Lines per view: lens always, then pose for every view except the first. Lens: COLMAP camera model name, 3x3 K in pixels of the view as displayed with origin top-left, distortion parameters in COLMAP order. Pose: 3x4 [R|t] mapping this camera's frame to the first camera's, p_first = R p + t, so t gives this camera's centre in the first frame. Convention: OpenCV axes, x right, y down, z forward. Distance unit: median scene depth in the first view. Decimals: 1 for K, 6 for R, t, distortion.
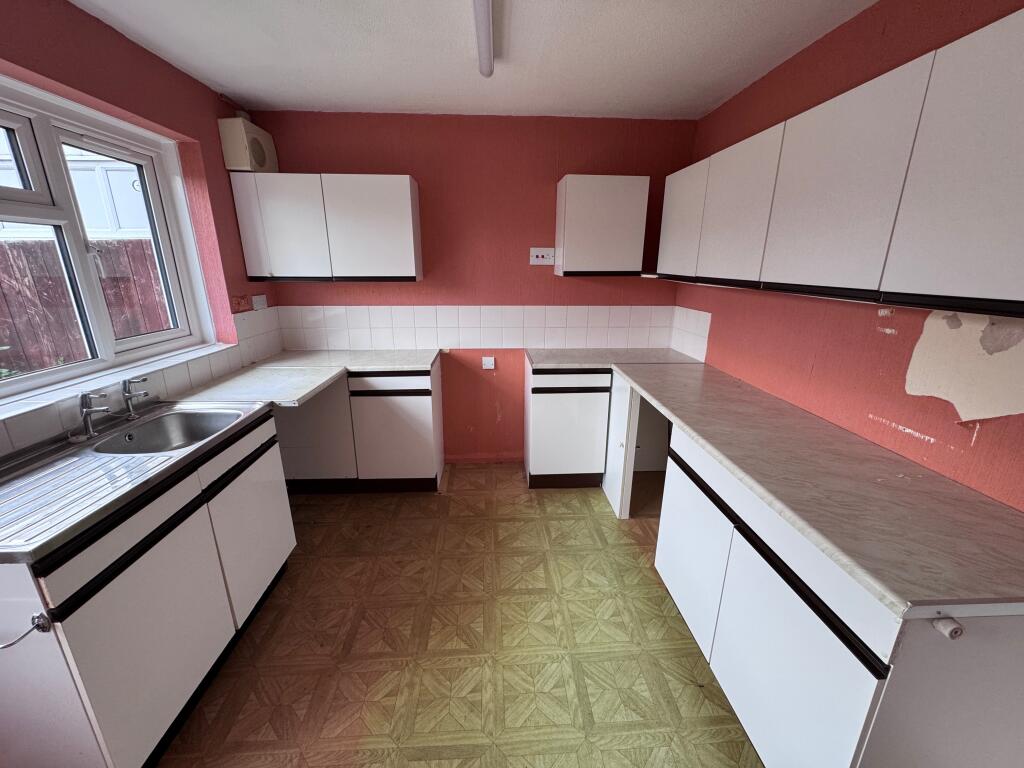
lens RADIAL K [[408.5, 0, 512.0], [0, 408.5, 384.0], [0, 0, 1]] dist [-0.002989, 0.000049]
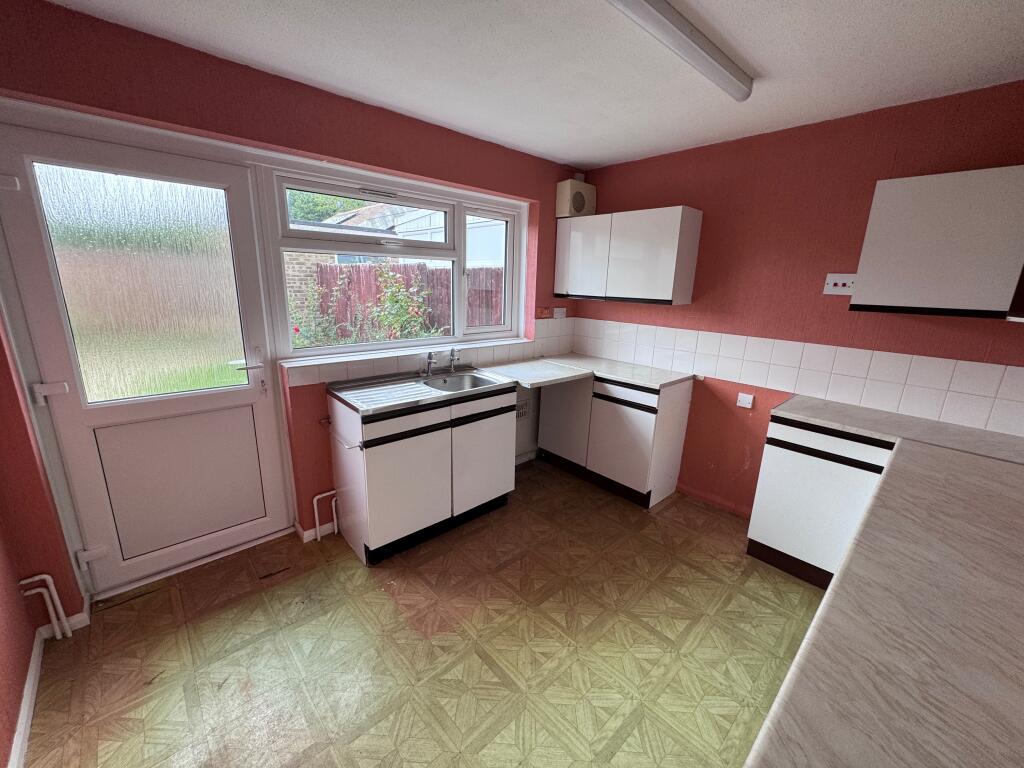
lens RADIAL K [[408.5, 0, 512.0], [0, 408.5, 384.0], [0, 0, 1]] dist [-0.002989, 0.000049]
pose [[0.638537, 0.205680, -0.741598, 0.391790], [-0.243344, 0.968145, 0.058986, -0.021935], [0.730106, 0.142799, 0.668247, 0.041900]]
